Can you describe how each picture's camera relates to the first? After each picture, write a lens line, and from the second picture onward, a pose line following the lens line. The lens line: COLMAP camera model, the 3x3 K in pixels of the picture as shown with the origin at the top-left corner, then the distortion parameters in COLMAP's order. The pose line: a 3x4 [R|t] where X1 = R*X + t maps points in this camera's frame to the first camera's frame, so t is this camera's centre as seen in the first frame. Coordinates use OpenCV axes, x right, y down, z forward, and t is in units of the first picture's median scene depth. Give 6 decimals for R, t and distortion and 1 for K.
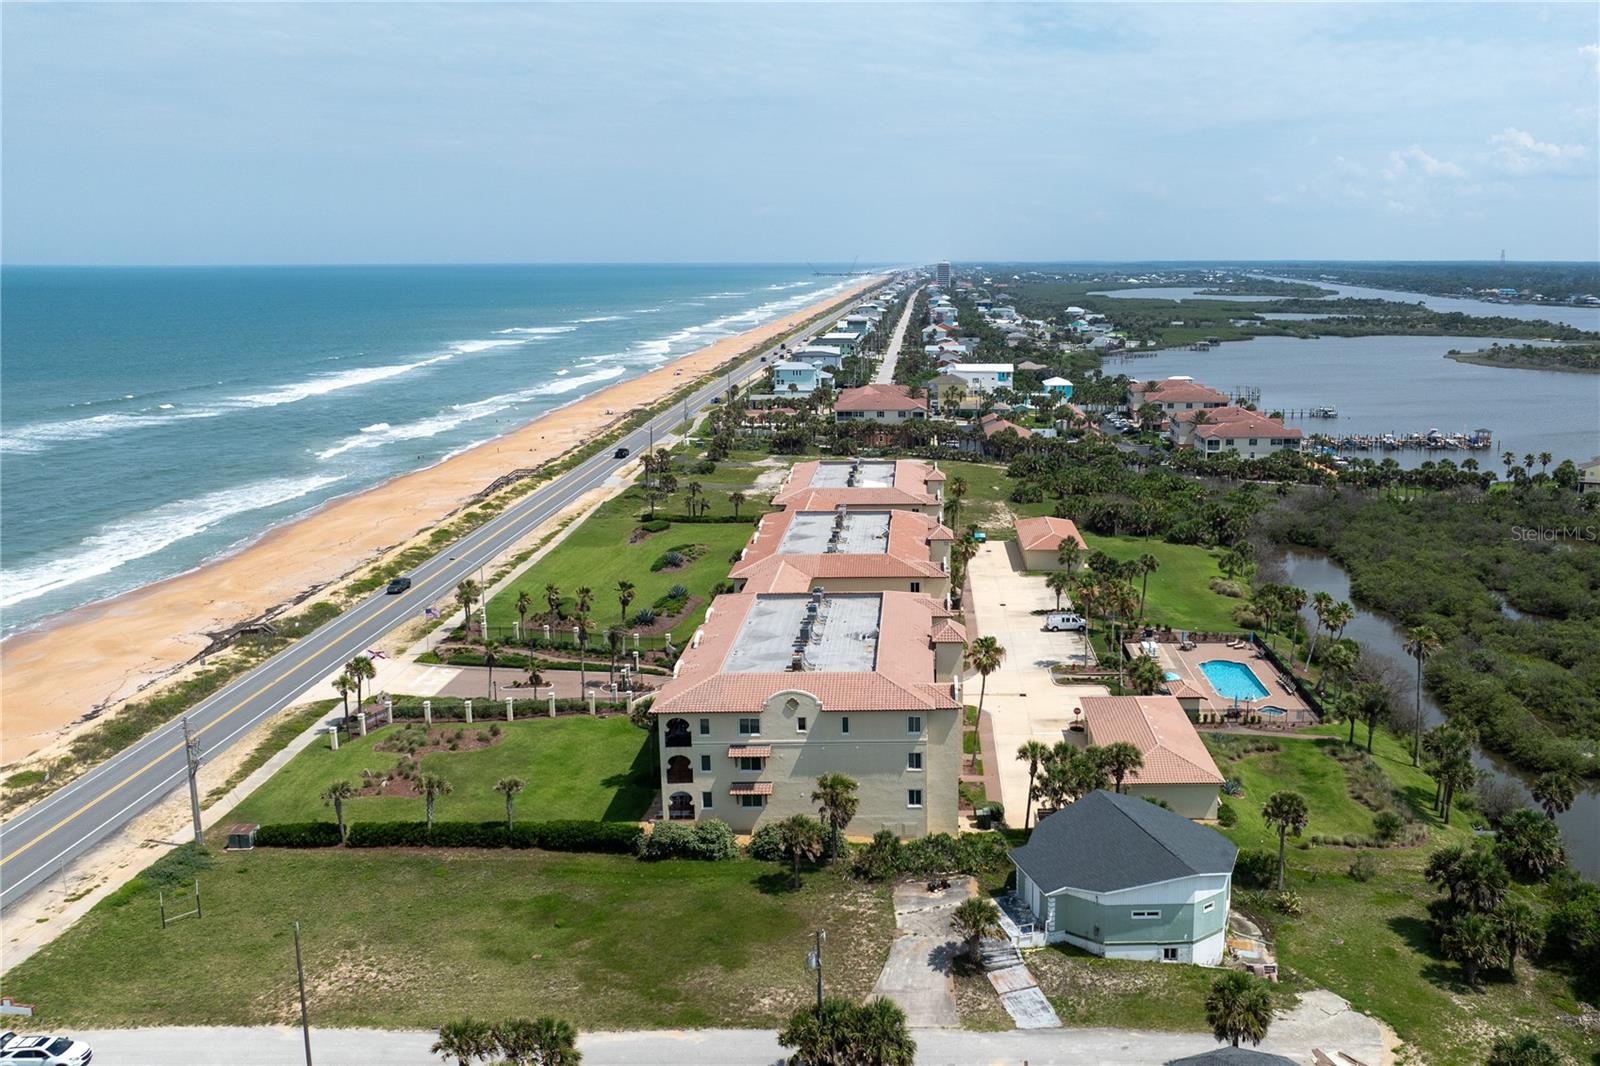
lens RADIAL K [[1324.8, 0, 854.0], [0, 1324.8, 536.5], [0, 0, 1]] dist [0.000451, 0.005525]
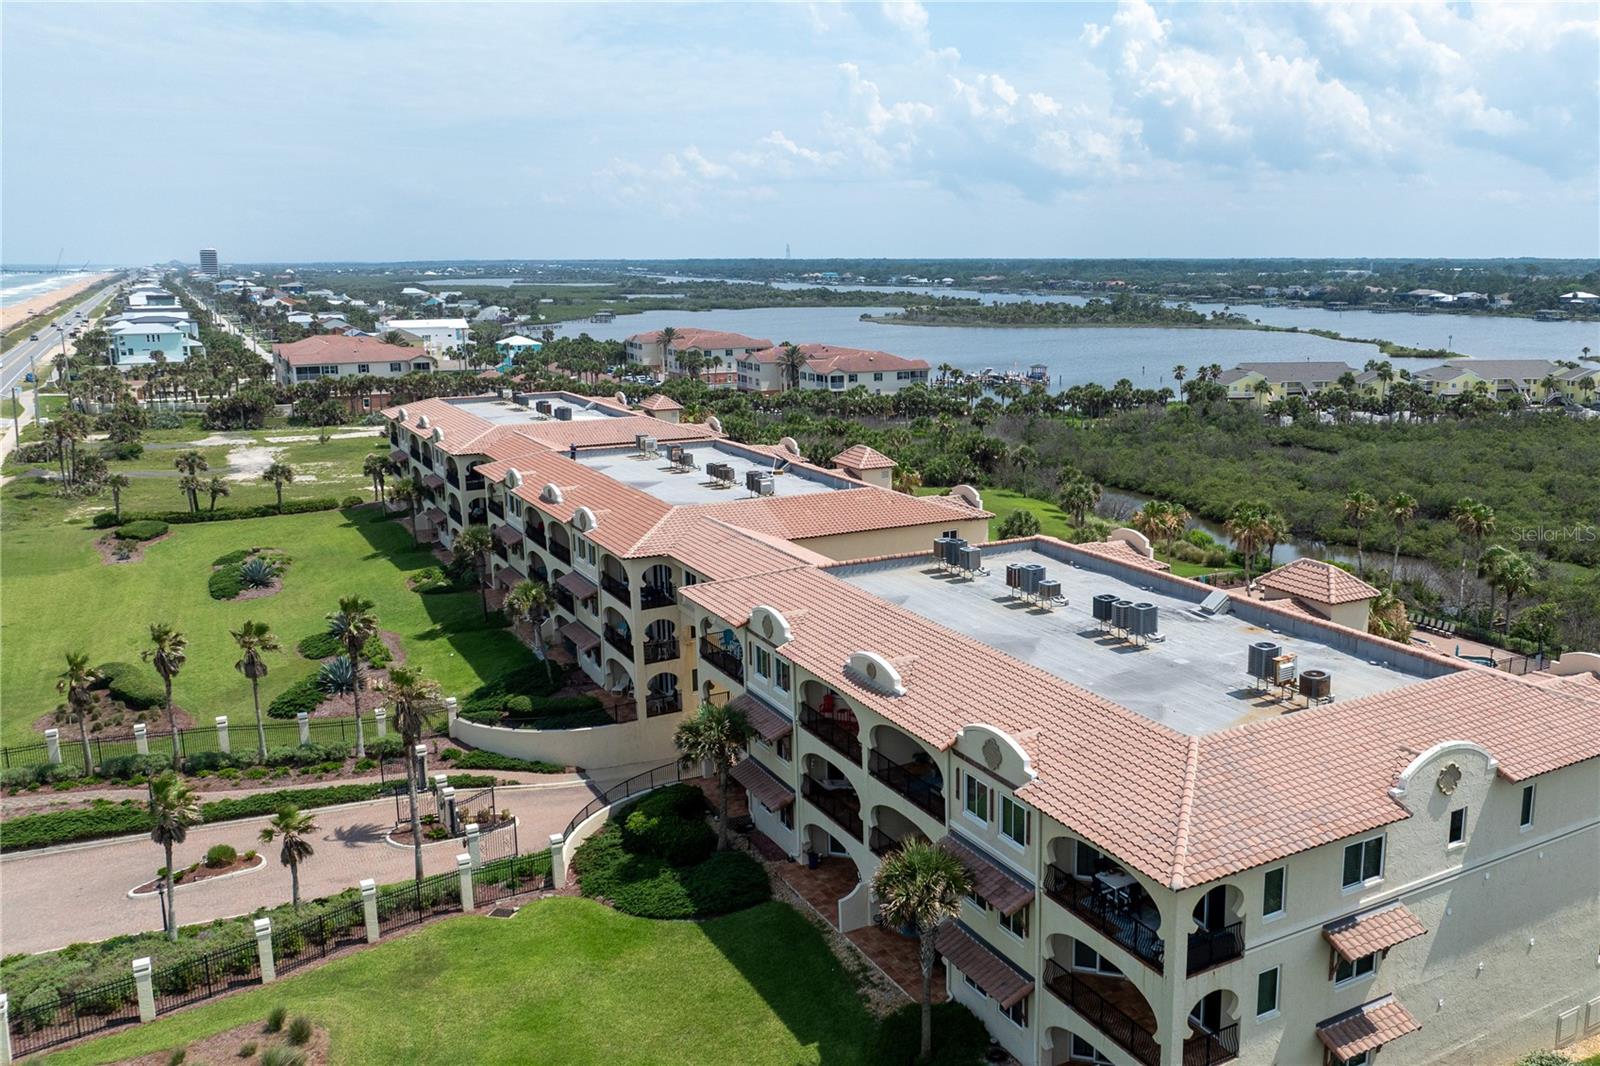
lens RADIAL K [[1370.5, 0, 914.7], [0, 1370.5, 481.2], [0, 0, 1]] dist [-0.020870, 0.001573]
pose [[0.850310, -0.076475, 0.520697, -0.292927], [0.099942, 0.994846, -0.017094, 0.024370], [-0.516706, 0.066575, 0.853570, 0.570336]]
